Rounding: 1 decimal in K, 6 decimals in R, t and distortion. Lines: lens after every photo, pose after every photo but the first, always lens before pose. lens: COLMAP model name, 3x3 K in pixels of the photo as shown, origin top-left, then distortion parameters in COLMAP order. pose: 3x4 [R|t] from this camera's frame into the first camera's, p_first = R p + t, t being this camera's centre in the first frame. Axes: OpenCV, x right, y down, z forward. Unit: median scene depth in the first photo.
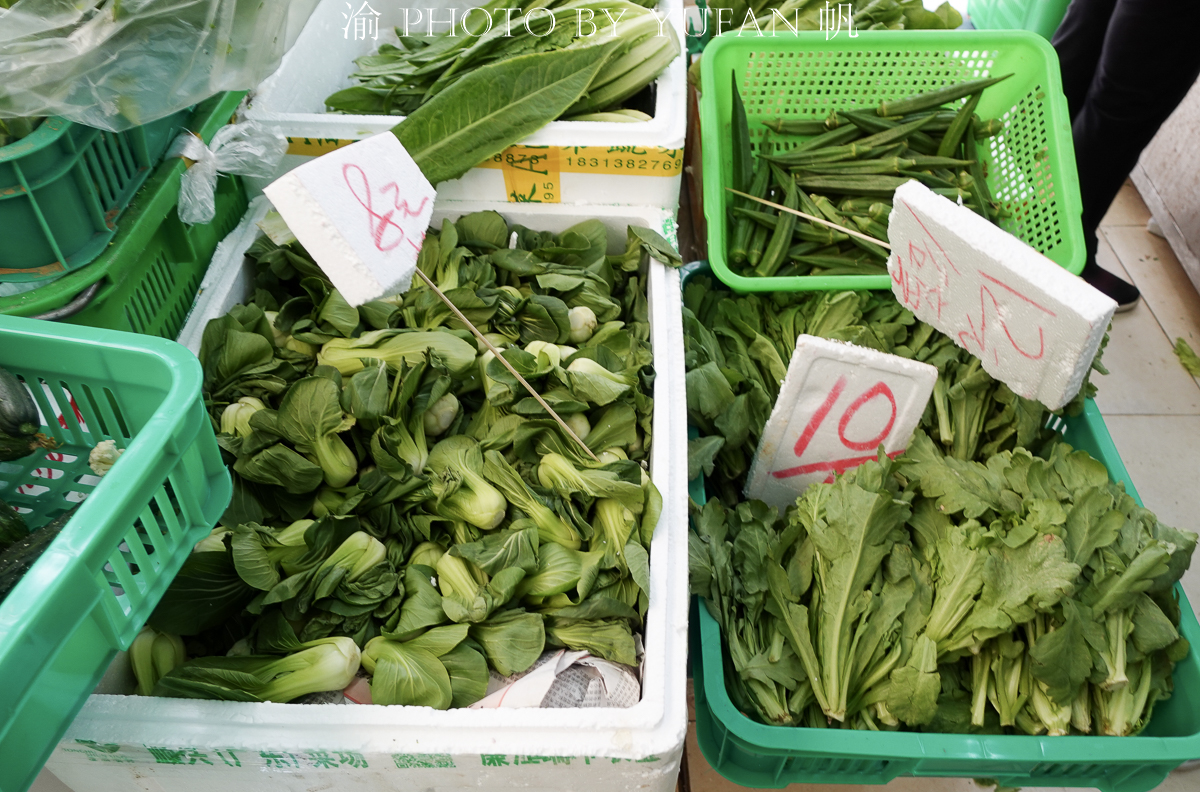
lens RADIAL K [[843.9, 0, 600.0], [0, 843.9, 412.1], [0, 0, 1]] dist [-0.004354, 0.001228]
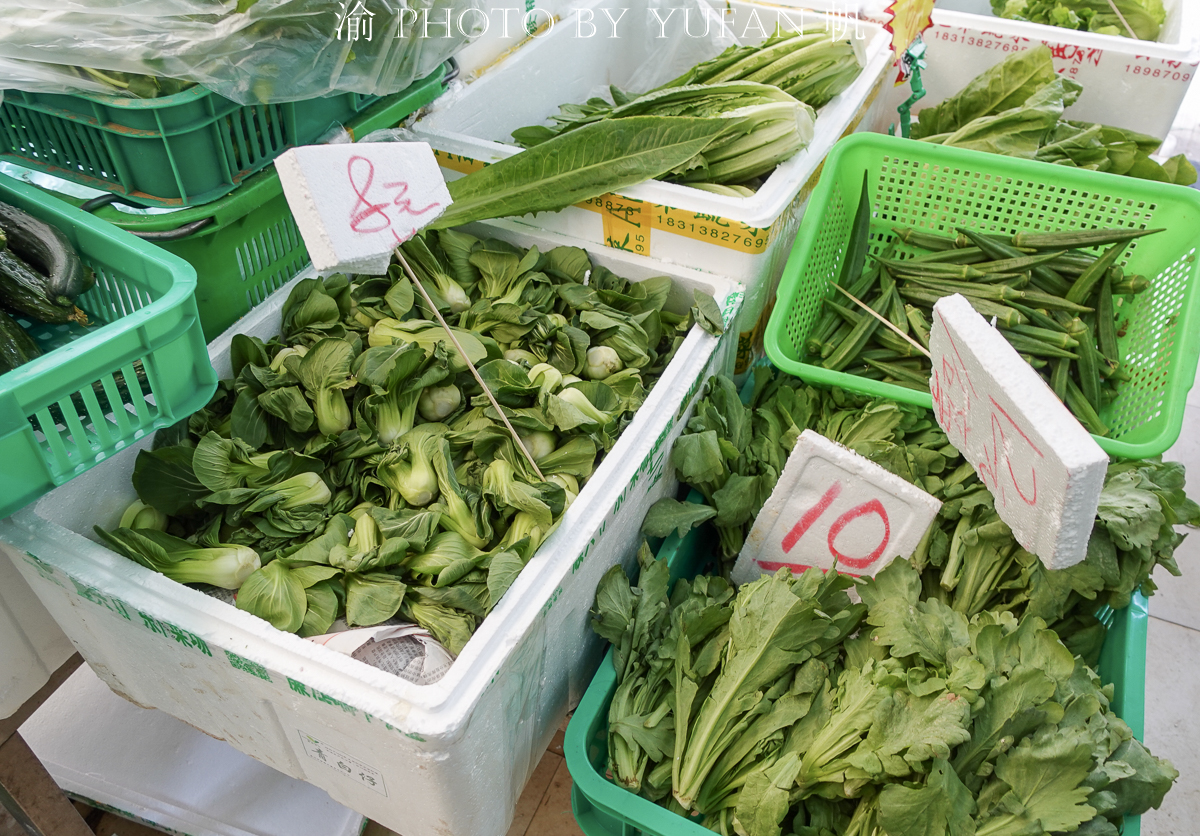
lens RADIAL K [[833.7, 0, 600.0], [0, 833.7, 418.0], [0, 0, 1]] dist [0.001118, -0.002022]
pose [[0.924447, 0.268396, -0.270855, 0.273640], [-0.287804, 0.957089, -0.033895, -0.001707], [0.250135, 0.109288, 0.962023, 0.003834]]
